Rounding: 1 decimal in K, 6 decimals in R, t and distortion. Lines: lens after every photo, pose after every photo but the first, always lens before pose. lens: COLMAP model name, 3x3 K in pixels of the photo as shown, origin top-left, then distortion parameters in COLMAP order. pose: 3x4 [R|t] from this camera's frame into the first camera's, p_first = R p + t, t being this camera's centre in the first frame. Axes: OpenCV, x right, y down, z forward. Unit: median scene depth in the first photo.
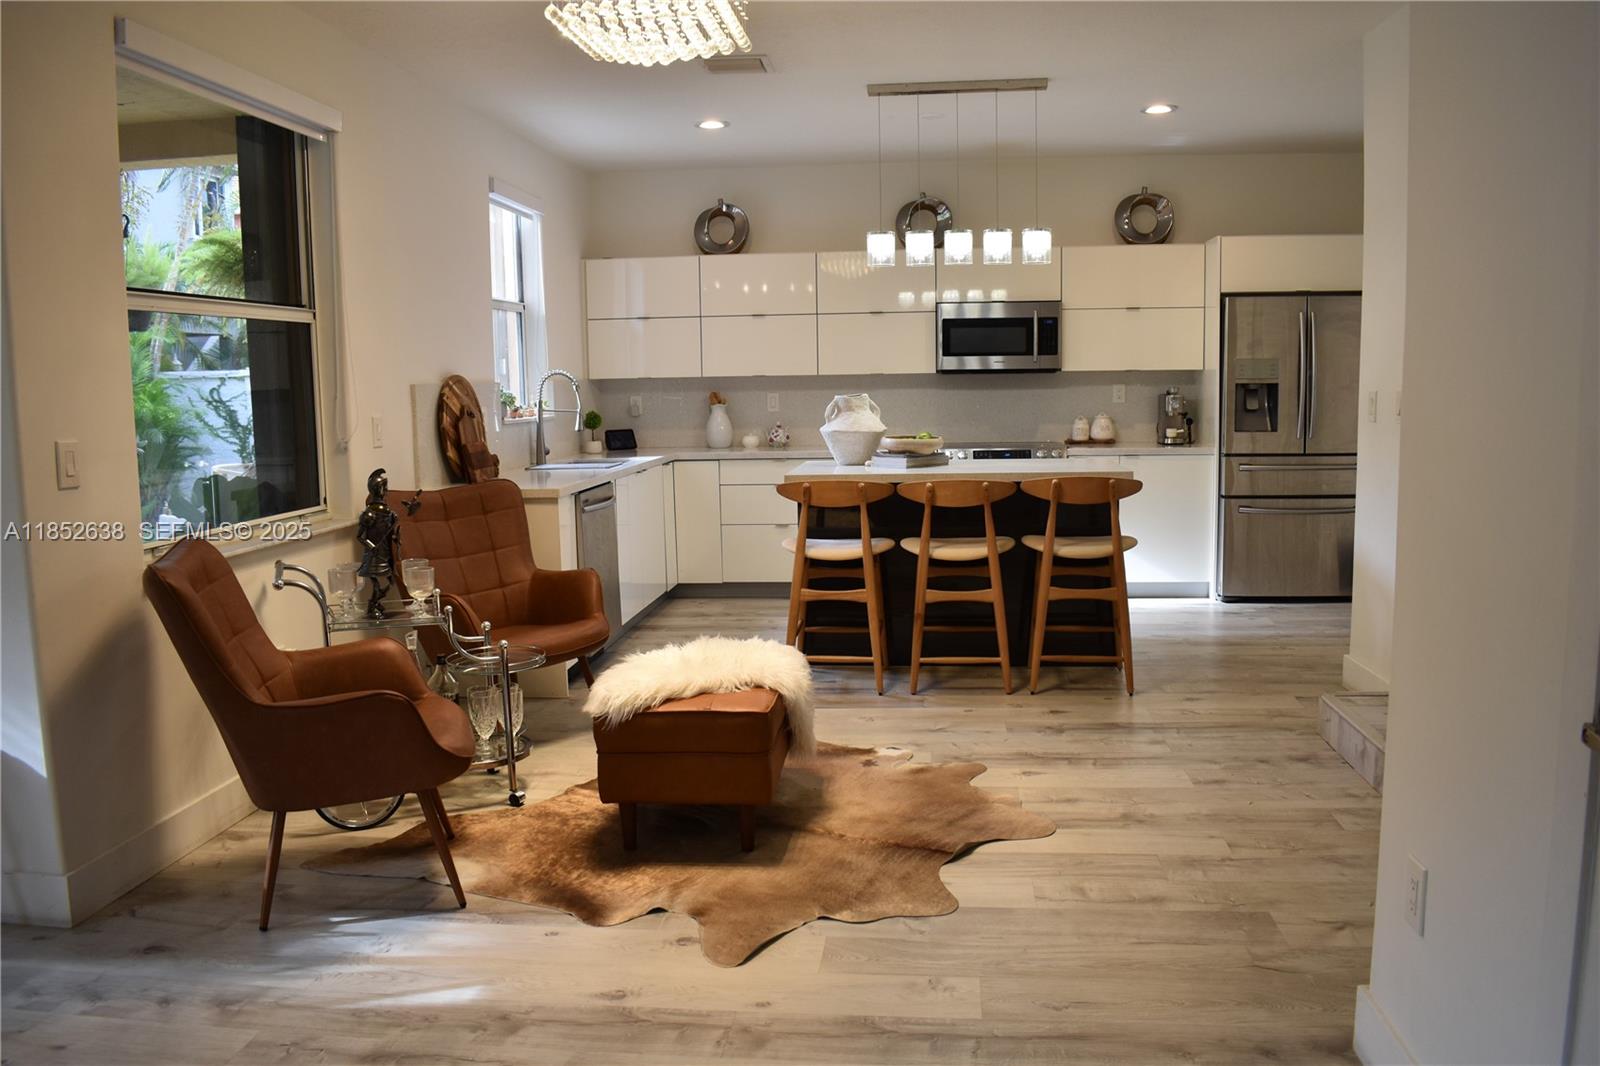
lens RADIAL K [[1268.6, 0, 800.0], [0, 1268.6, 533.0], [0, 0, 1]] dist [-0.072482, 0.000915]
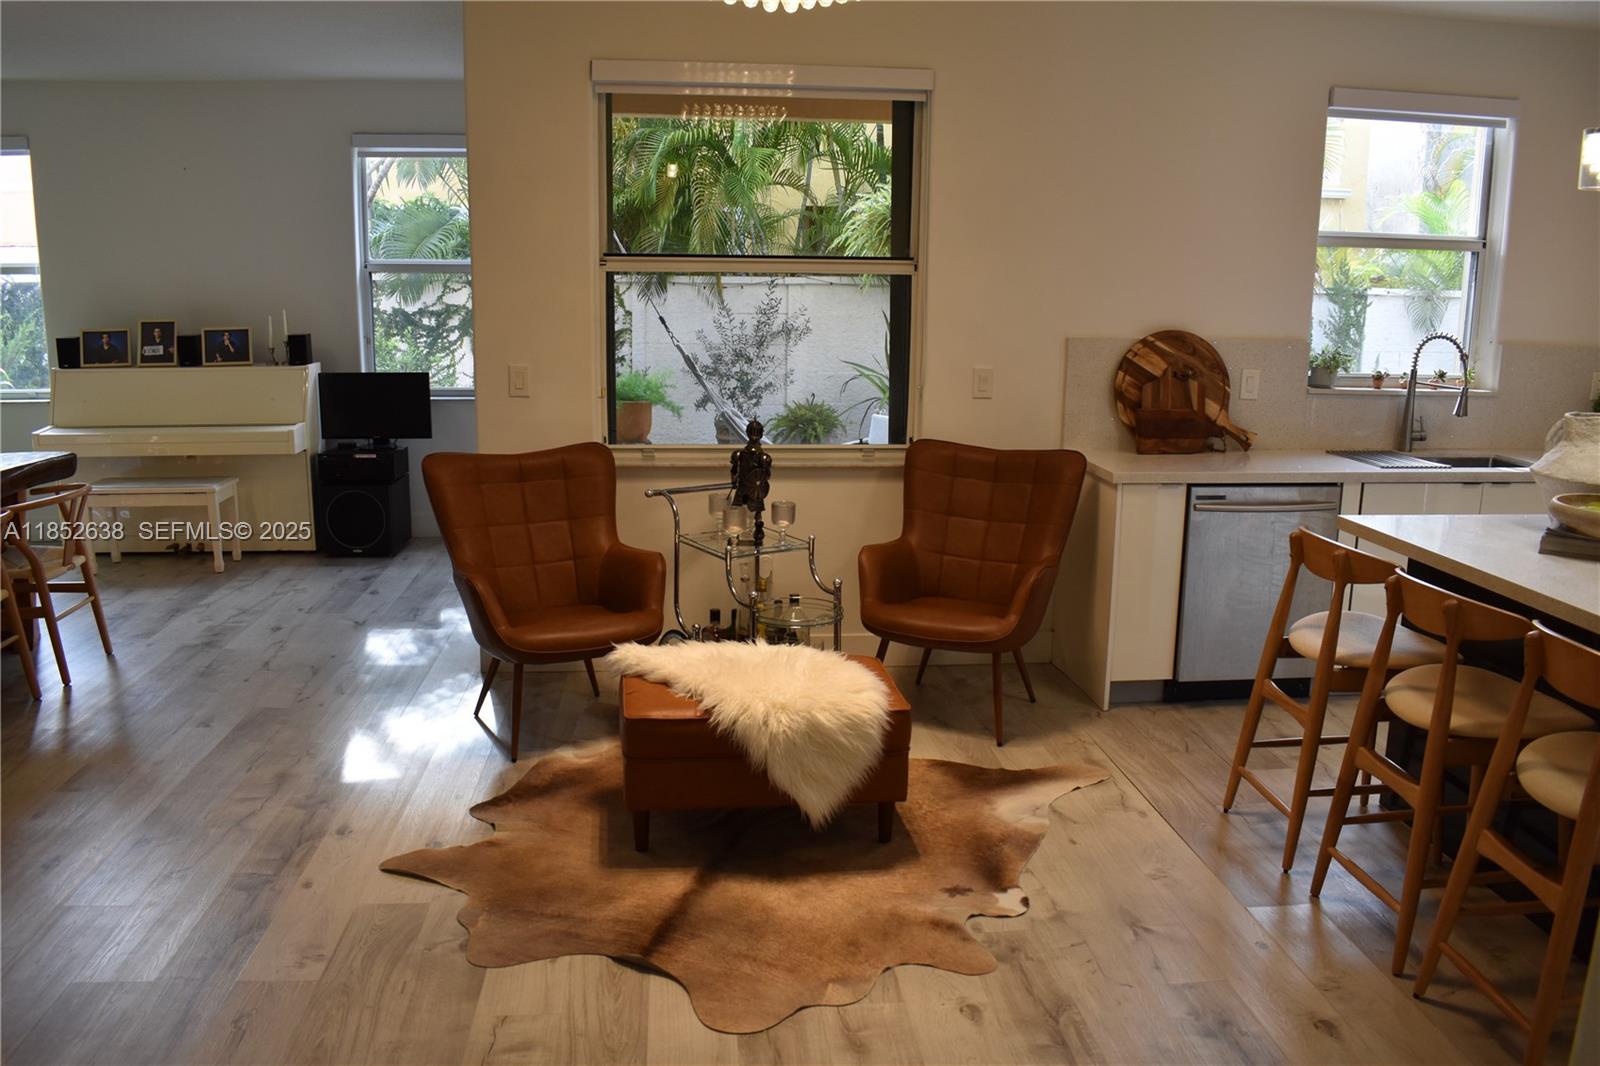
lens RADIAL K [[1268.6, 0, 800.0], [0, 1268.6, 533.0], [0, 0, 1]] dist [-0.072482, 0.000915]
pose [[0.191744, 0.213930, -0.957846, 0.773864], [-0.138877, 0.972048, 0.189302, -0.166426], [0.971570, 0.096725, 0.216094, 0.799695]]
